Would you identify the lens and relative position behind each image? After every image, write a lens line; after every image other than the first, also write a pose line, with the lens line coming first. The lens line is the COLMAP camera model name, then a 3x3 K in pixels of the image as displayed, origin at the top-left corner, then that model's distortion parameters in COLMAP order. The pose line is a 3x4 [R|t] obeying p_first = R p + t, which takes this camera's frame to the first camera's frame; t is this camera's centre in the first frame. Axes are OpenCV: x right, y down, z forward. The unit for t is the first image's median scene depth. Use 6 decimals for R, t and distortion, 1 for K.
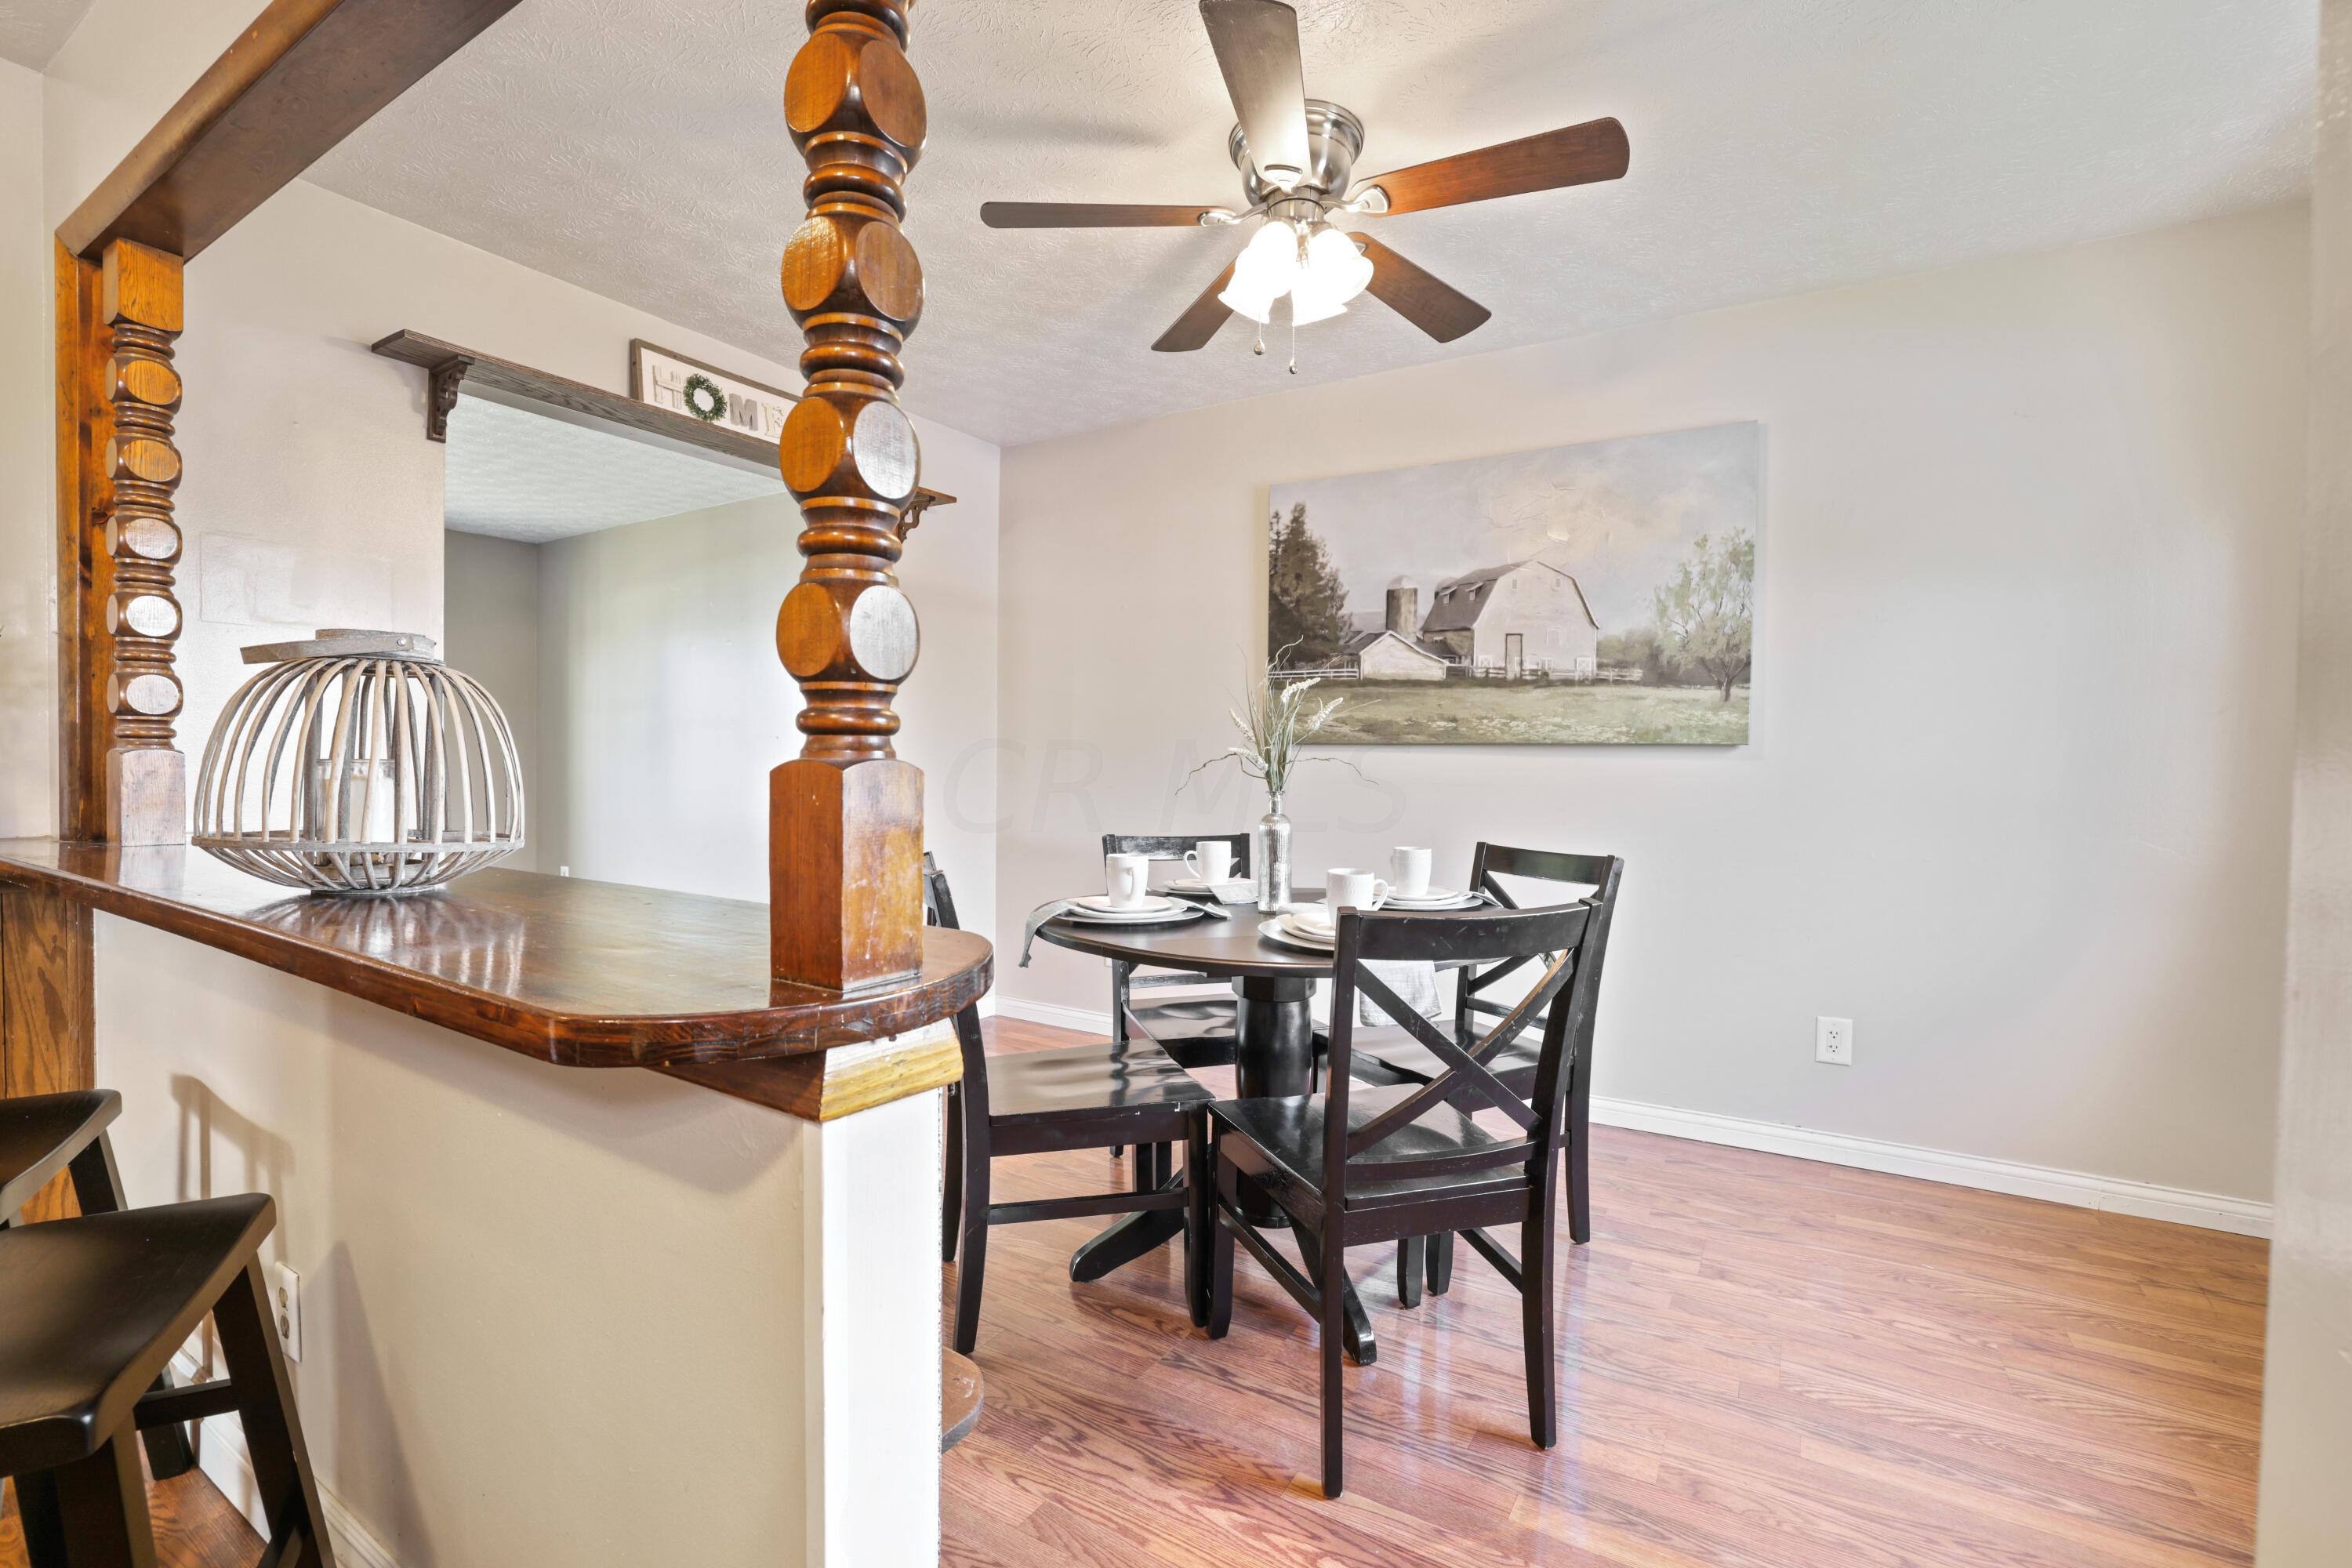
lens RADIAL K [[1031.6, 0, 1176.0], [0, 1031.6, 784.0], [0, 0, 1]] dist [-0.000052, 0.000105]
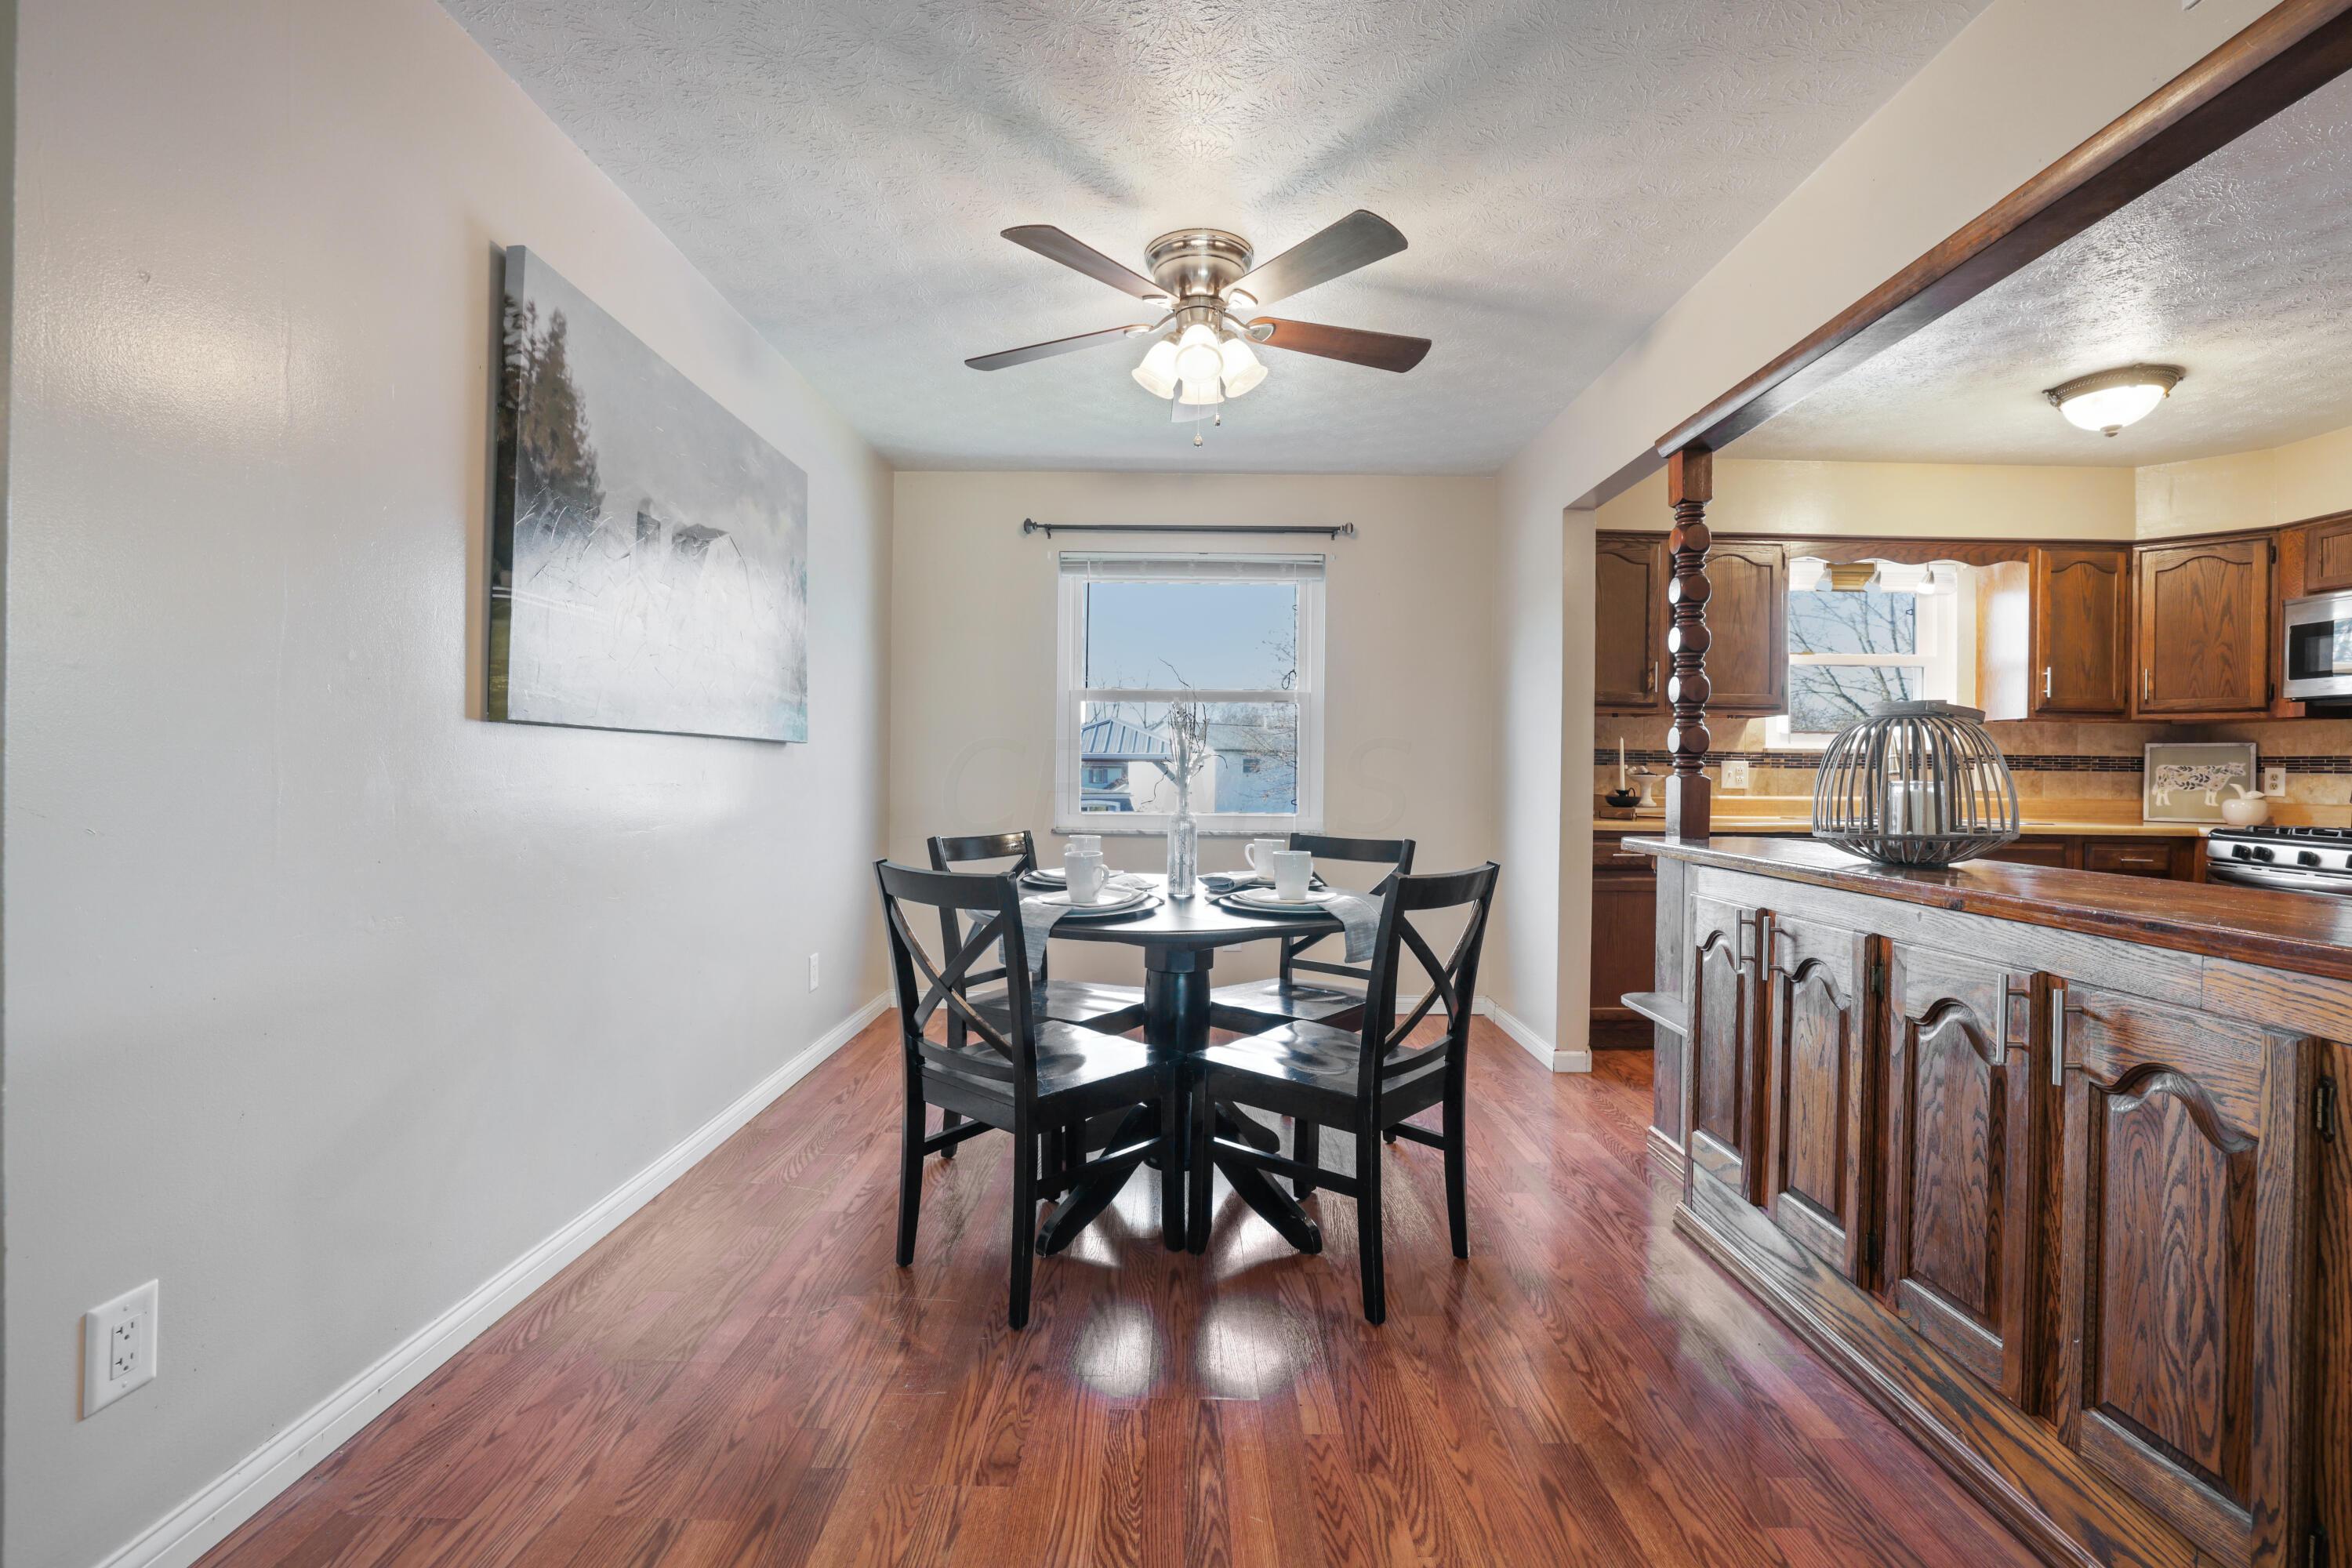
lens RADIAL K [[1021.2, 0, 1202.6], [0, 1021.2, 770.8], [0, 0, 1]] dist [-0.030231, 0.012628]
pose [[-0.542264, -0.023777, 0.839872, -0.671327], [-0.003070, 0.999649, 0.026319, -0.036087], [-0.840203, 0.011694, -0.542147, 1.209149]]
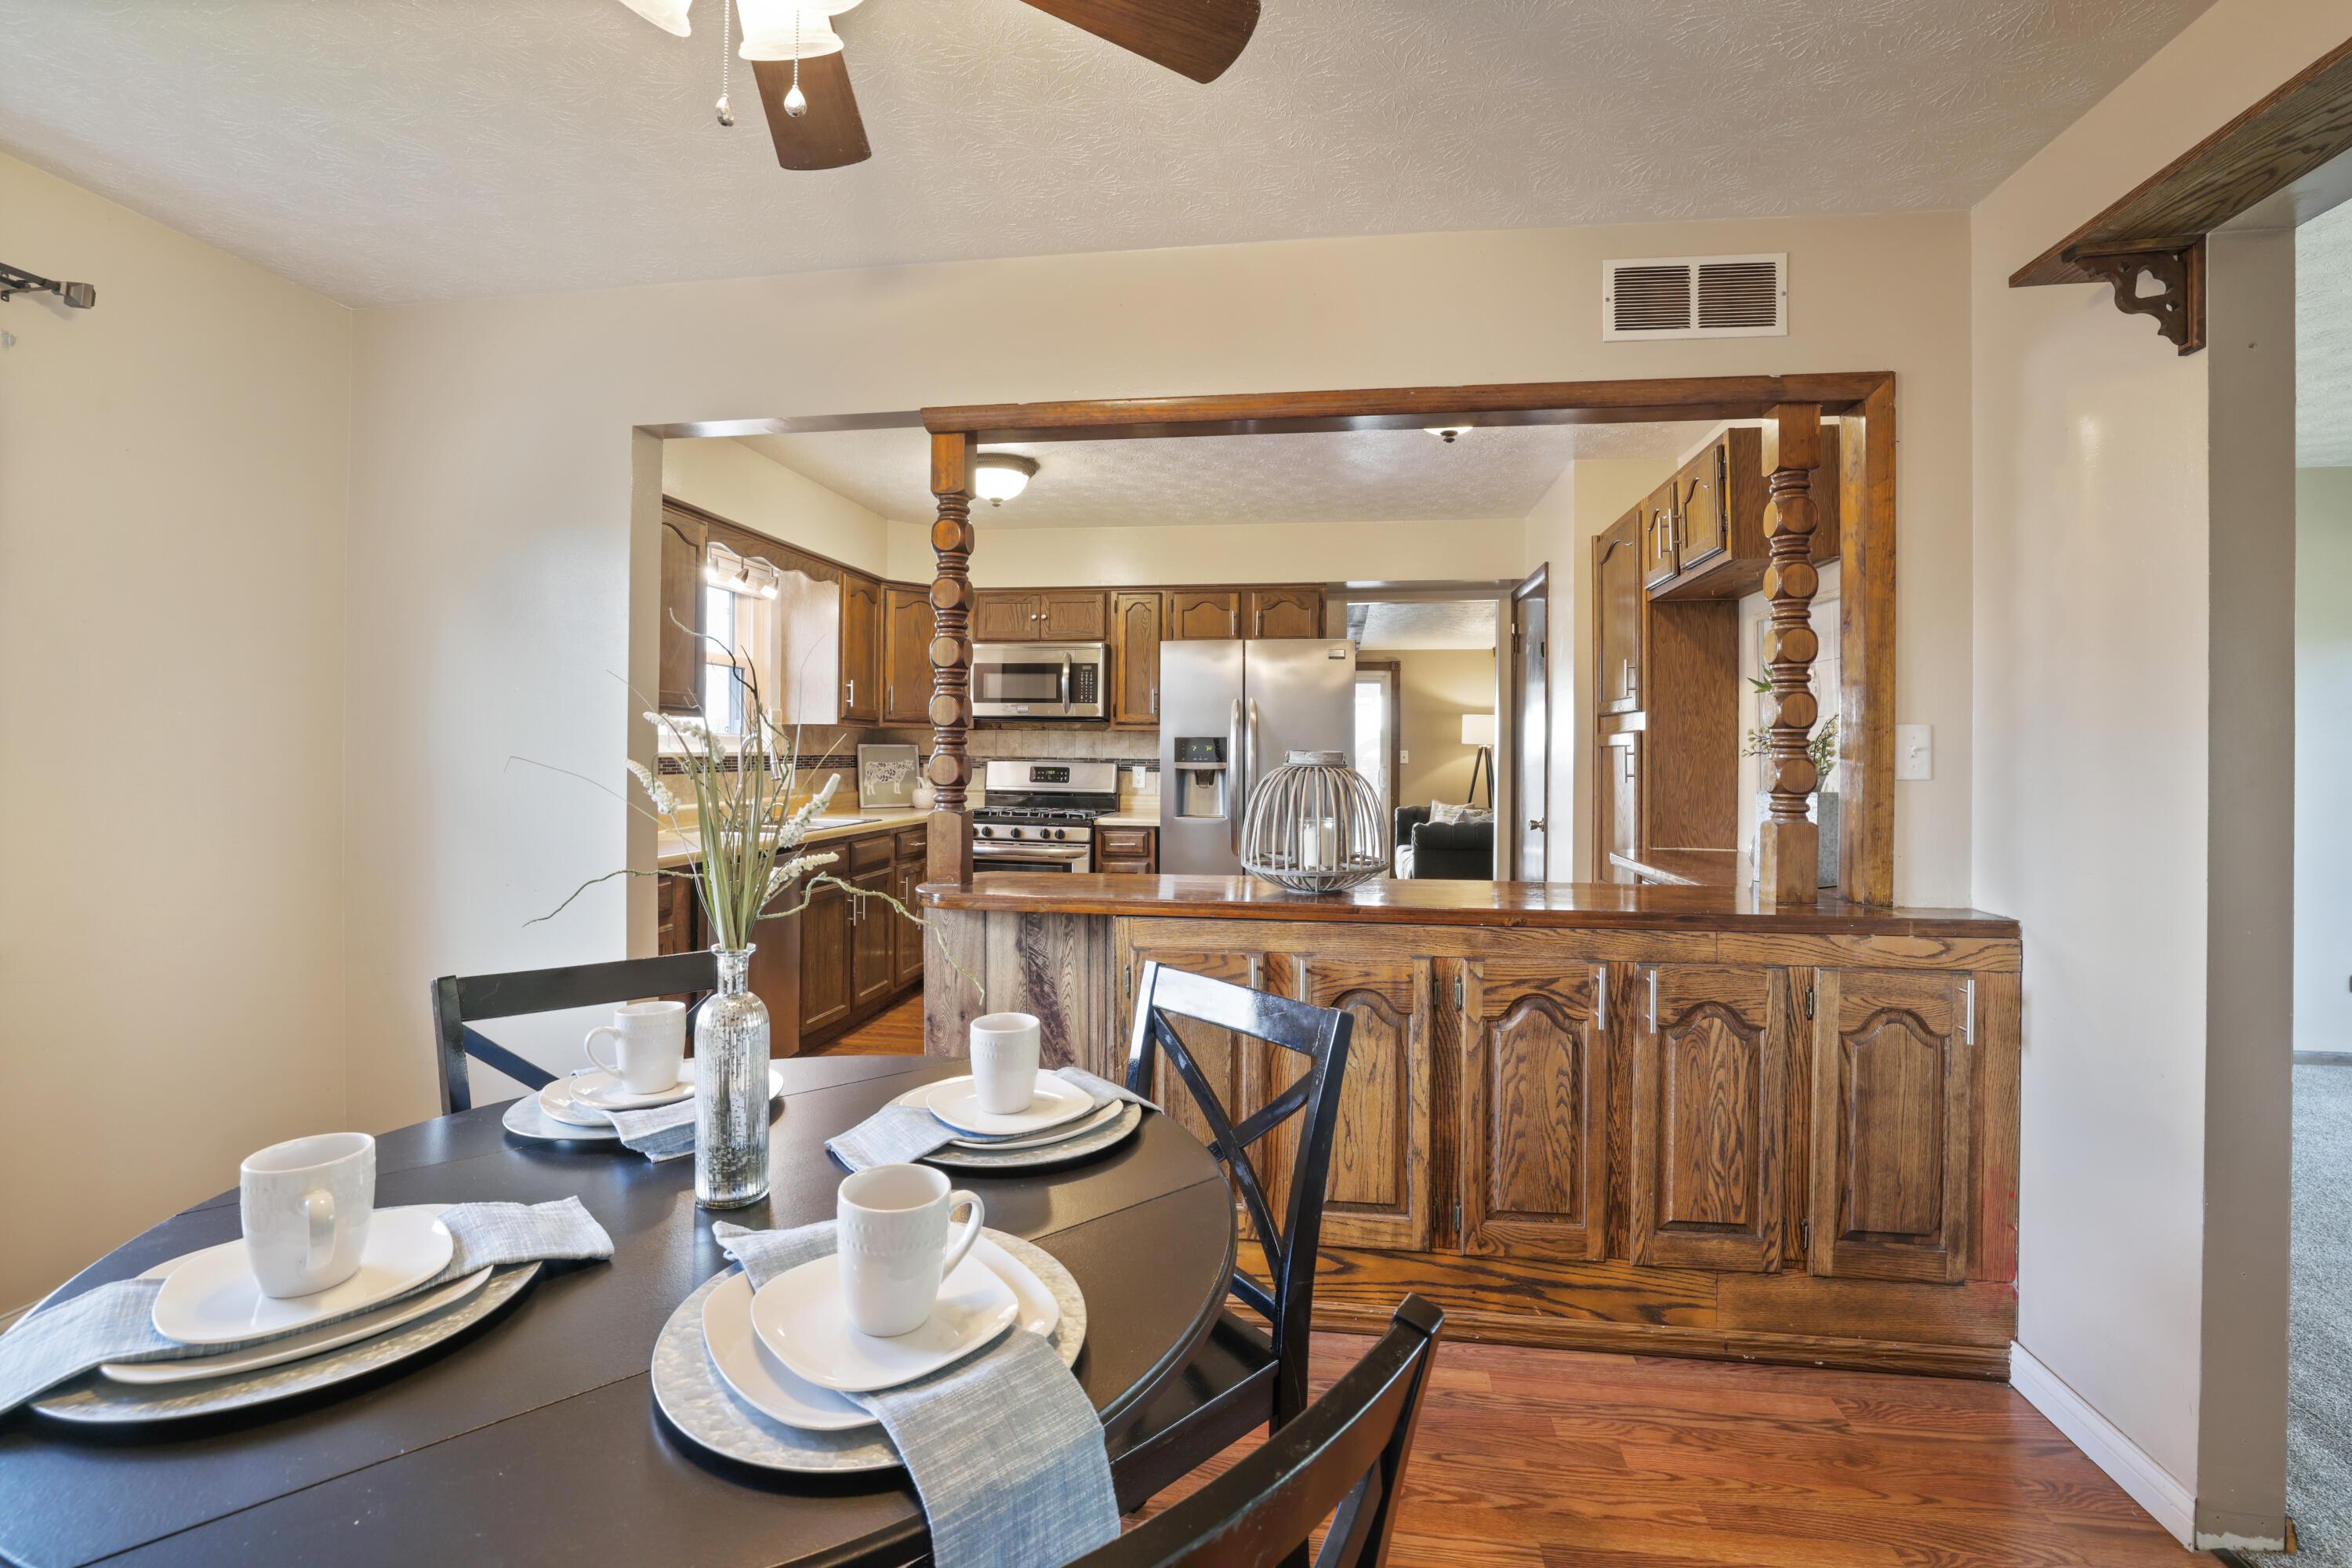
lens RADIAL K [[1018.1, 0, 1181.5], [0, 1018.1, 752.4], [0, 0, 1]] dist [-0.045573, 0.016968]
pose [[-0.912265, -0.023019, -0.408953, 0.073022], [-0.031861, 0.999382, 0.014820, -0.074548], [0.408359, 0.026549, -0.912435, 1.130229]]
